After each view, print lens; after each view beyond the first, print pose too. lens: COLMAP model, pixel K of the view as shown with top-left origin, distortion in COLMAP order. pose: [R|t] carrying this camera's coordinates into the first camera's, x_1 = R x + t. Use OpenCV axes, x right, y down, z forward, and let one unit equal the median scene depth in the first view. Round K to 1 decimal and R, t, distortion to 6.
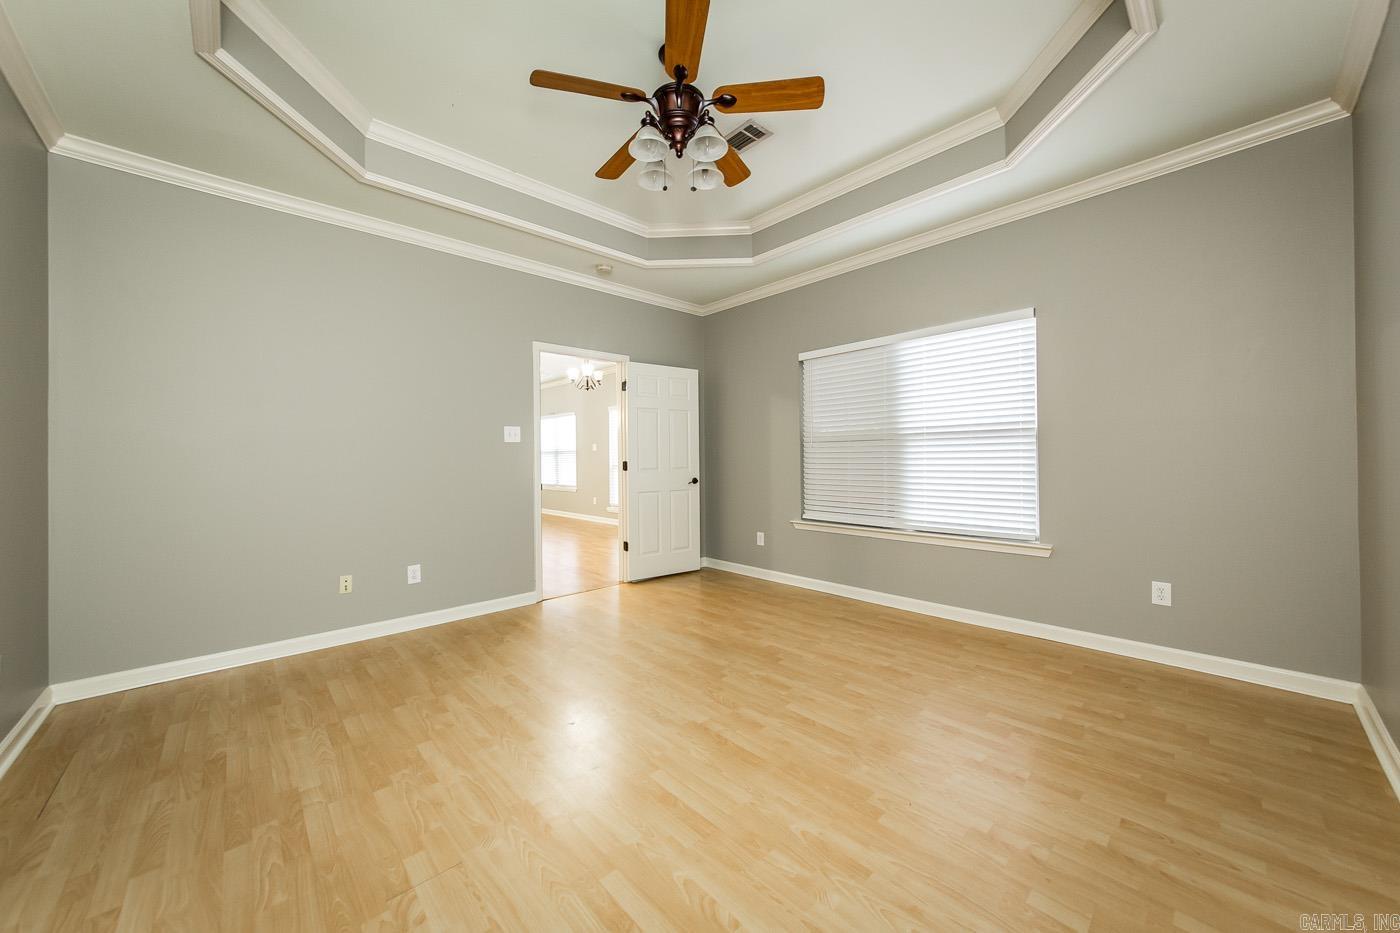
lens RADIAL K [[501.6, 0, 701.0], [0, 501.6, 462.1], [0, 0, 1]] dist [-0.009425, -0.000193]
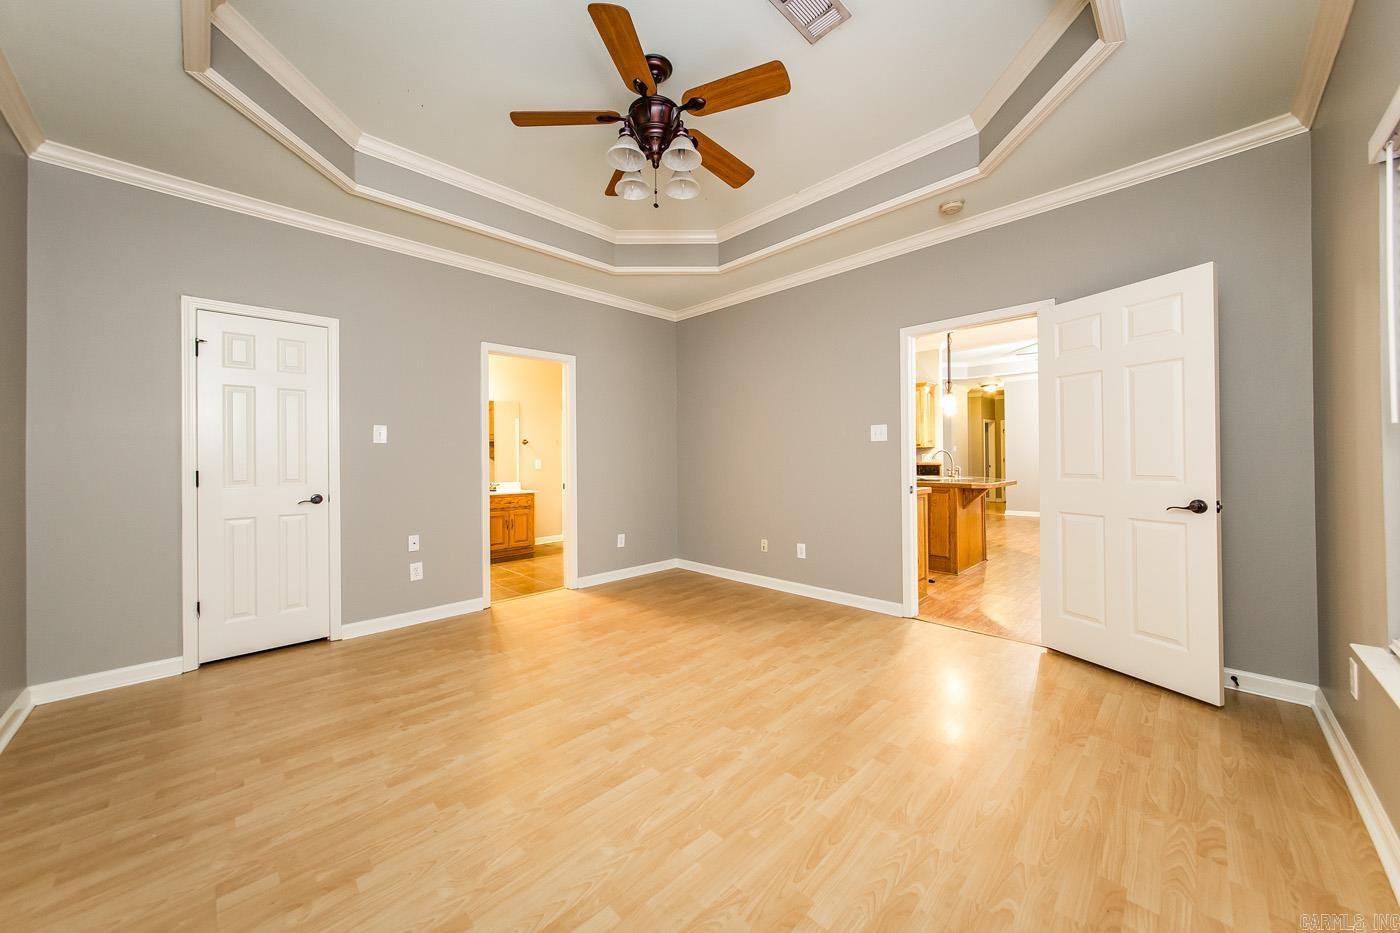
lens RADIAL K [[501.6, 0, 701.0], [0, 501.6, 462.1], [0, 0, 1]] dist [-0.009425, -0.000193]
pose [[0.030261, 0.016972, -0.999398, 0.807135], [-0.002427, 0.999854, 0.016906, -0.021294], [0.999539, 0.001914, 0.030298, 0.868683]]
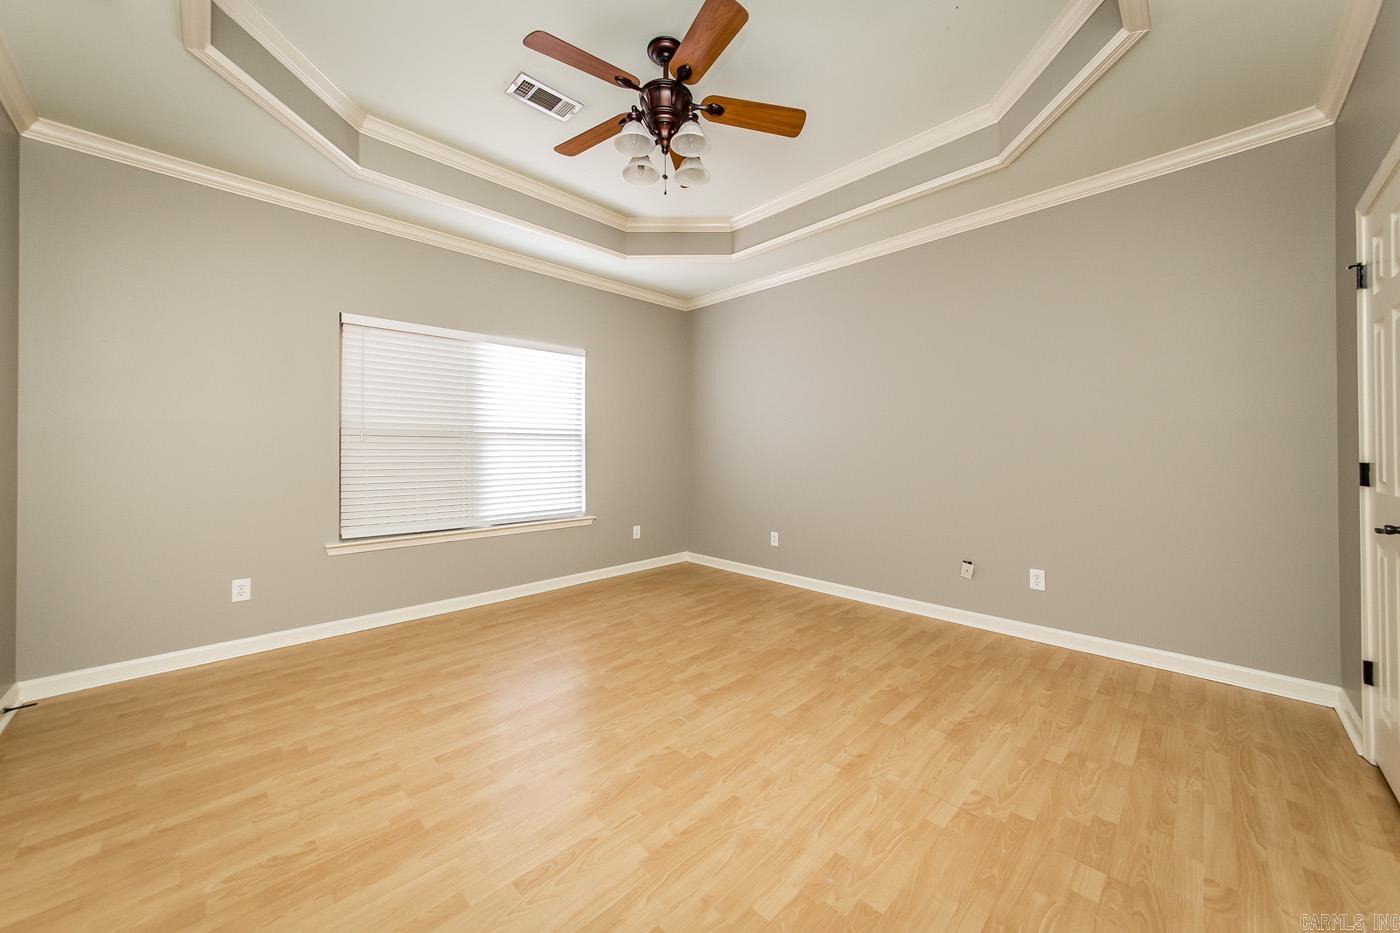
lens RADIAL K [[498.8, 0, 703.6], [0, 498.8, 452.0], [0, 0, 1]] dist [0.001490, -0.008144]
pose [[-0.020773, 0.010296, 0.999731, -0.846327], [0.011374, 0.999885, -0.010061, -0.001662], [-0.999720, 0.011162, -0.020888, 0.776936]]
